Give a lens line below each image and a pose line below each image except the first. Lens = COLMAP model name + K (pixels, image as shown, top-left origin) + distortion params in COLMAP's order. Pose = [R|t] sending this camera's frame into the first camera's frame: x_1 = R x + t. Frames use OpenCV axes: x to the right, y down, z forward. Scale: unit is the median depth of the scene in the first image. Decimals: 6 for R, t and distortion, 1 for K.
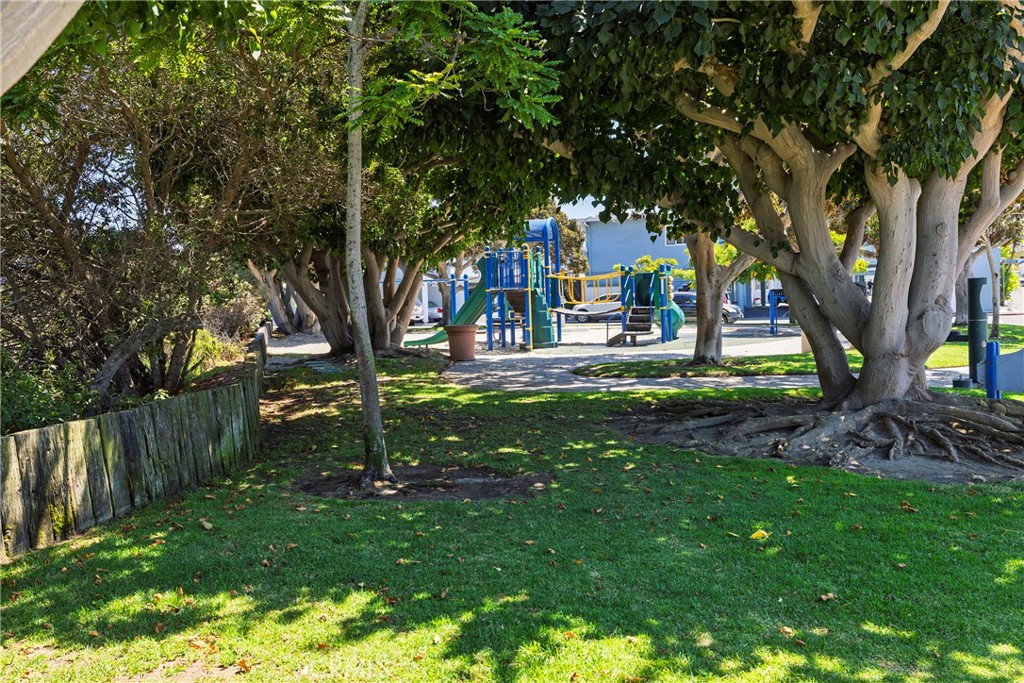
lens RADIAL K [[958.7, 0, 512.0], [0, 958.7, 341.5], [0, 0, 1]] dist [-0.000207, -0.000230]
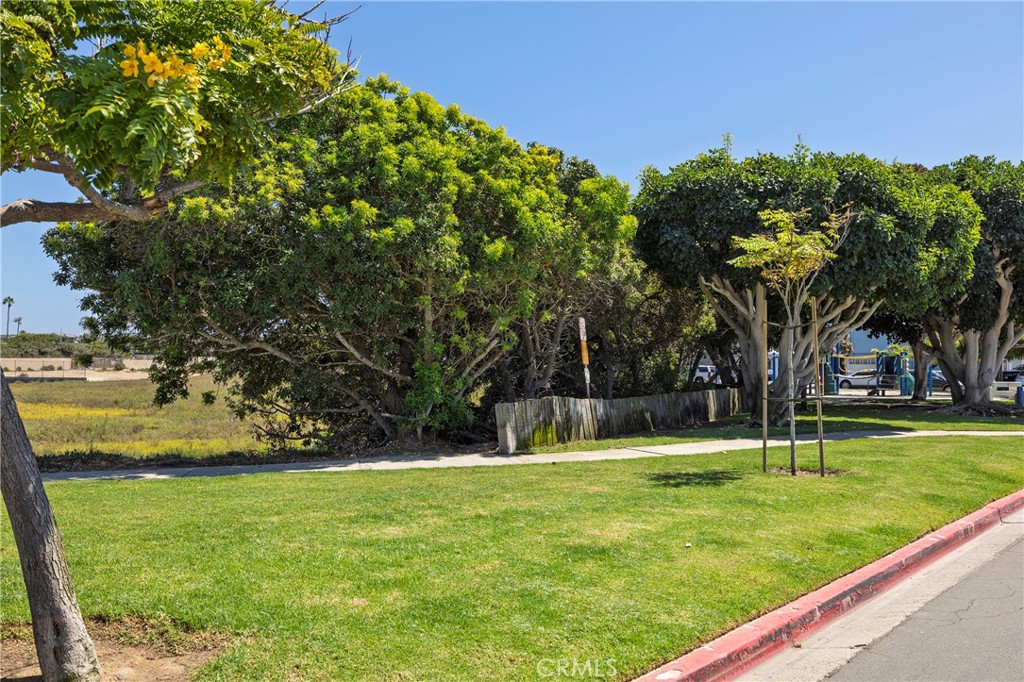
lens RADIAL K [[958.7, 0, 512.0], [0, 958.7, 341.0], [0, 0, 1]] dist [-0.000207, -0.000230]
pose [[0.968393, 0.037359, -0.246618, -0.150467], [-0.055628, 0.996165, -0.067531, 0.085798], [0.243149, 0.079115, 0.966757, -1.279655]]
